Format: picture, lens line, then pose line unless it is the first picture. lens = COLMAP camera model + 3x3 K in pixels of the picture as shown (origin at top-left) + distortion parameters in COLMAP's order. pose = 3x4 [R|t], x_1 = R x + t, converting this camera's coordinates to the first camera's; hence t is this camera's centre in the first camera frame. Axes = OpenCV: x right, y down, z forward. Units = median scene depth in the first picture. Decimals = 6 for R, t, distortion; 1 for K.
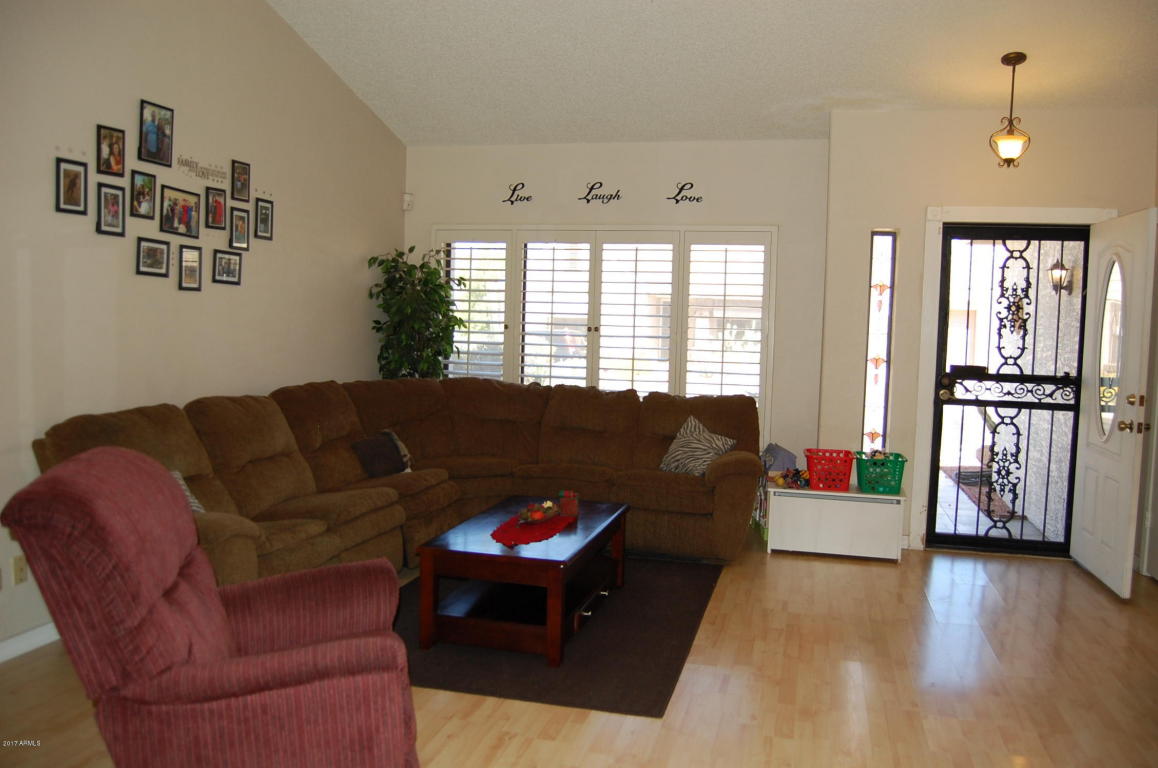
lens RADIAL K [[908.4, 0, 585.1], [0, 908.4, 385.9], [0, 0, 1]] dist [-0.088744, 0.036964]
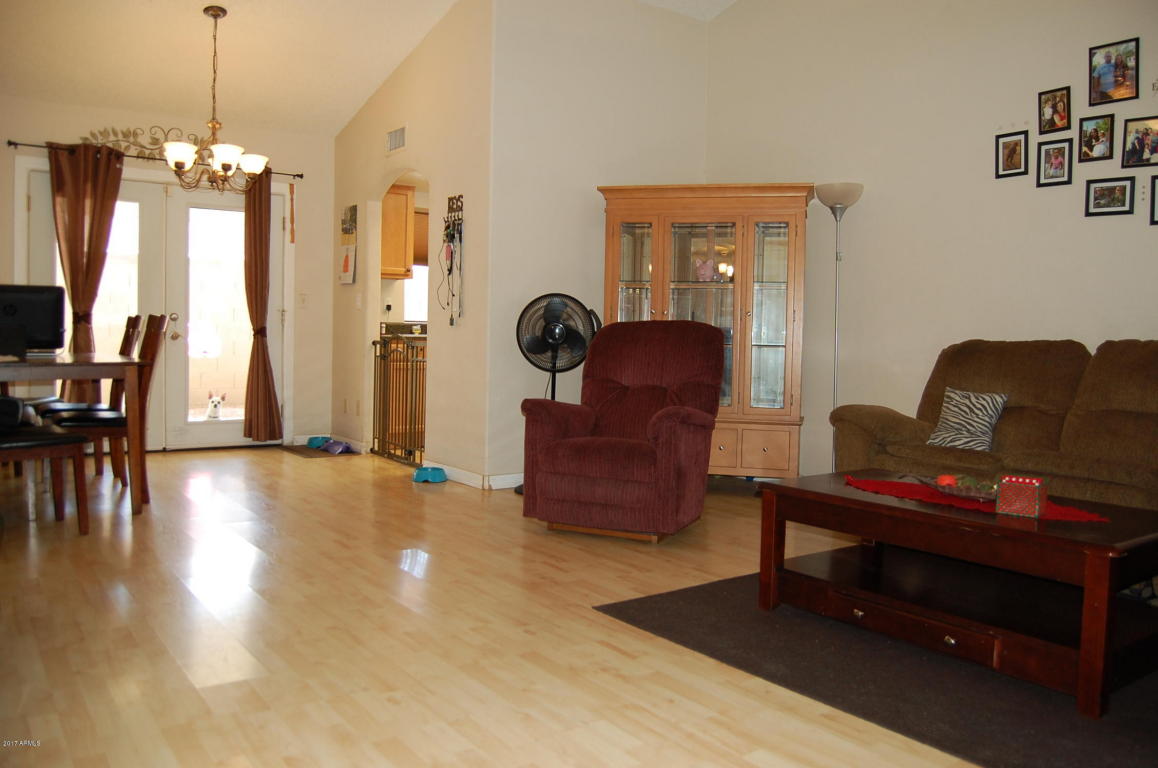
lens RADIAL K [[908.4, 0, 604.5], [0, 908.4, 373.0], [0, 0, 1]] dist [-0.088744, 0.036964]
pose [[-0.622061, -0.010278, -0.782901, 0.612946], [-0.098382, 0.993015, 0.065134, 0.040702], [0.776763, 0.117541, -0.618727, 1.156009]]
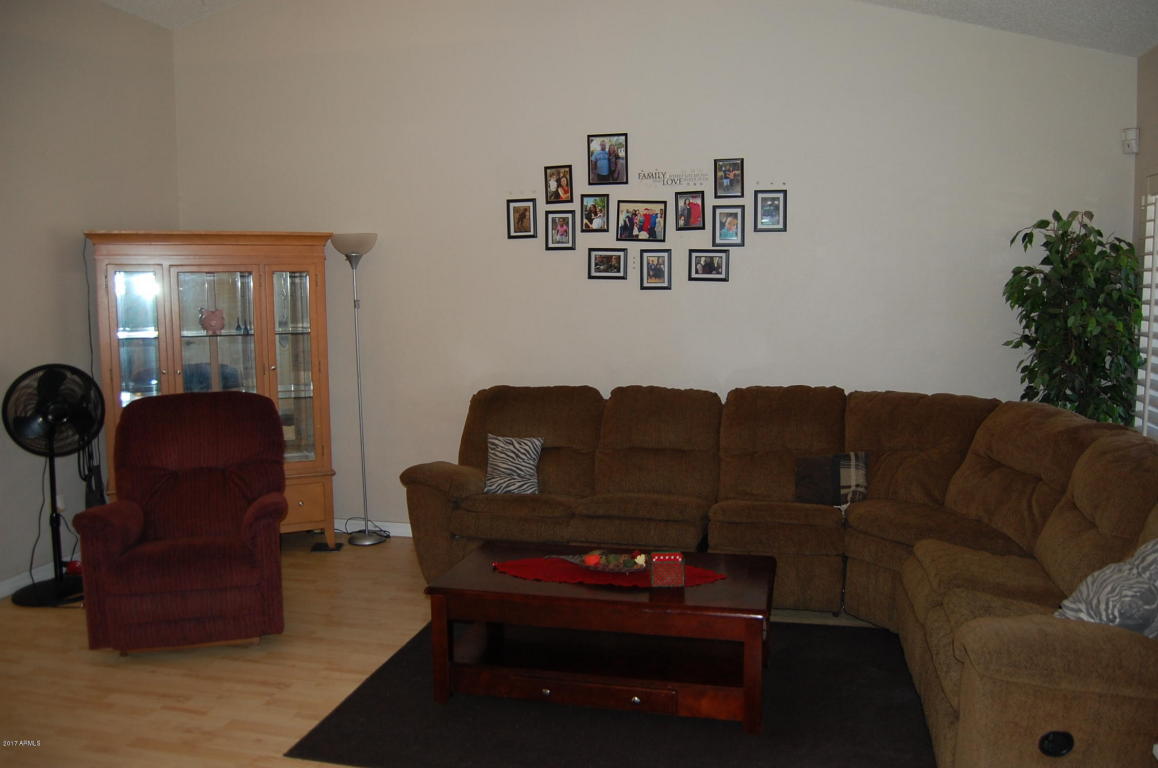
lens RADIAL K [[908.4, 0, 581.5], [0, 908.4, 376.9], [0, 0, 1]] dist [-0.088744, 0.036964]
pose [[0.027165, 0.073475, -0.996927, 0.709331], [-0.065913, 0.995256, 0.071556, -0.075622], [0.997456, 0.063767, 0.031879, 0.905843]]
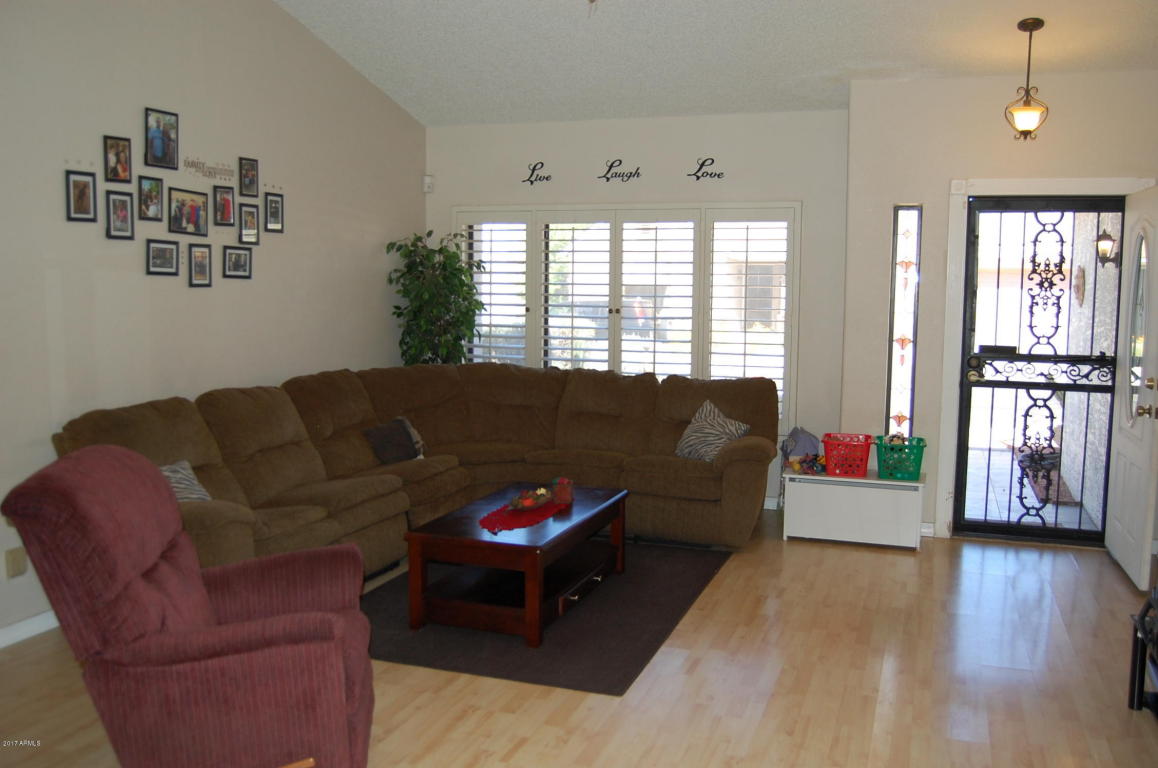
lens RADIAL K [[993.3, 0, 585.0], [0, 993.3, 386.0], [0, 0, 1]] dist [-0.066695, 0.012847]
pose [[0.995785, -0.009094, -0.091269, 0.110806], [0.011871, 0.999481, 0.029935, -0.020940], [0.090949, -0.030892, 0.995376, -0.105991]]
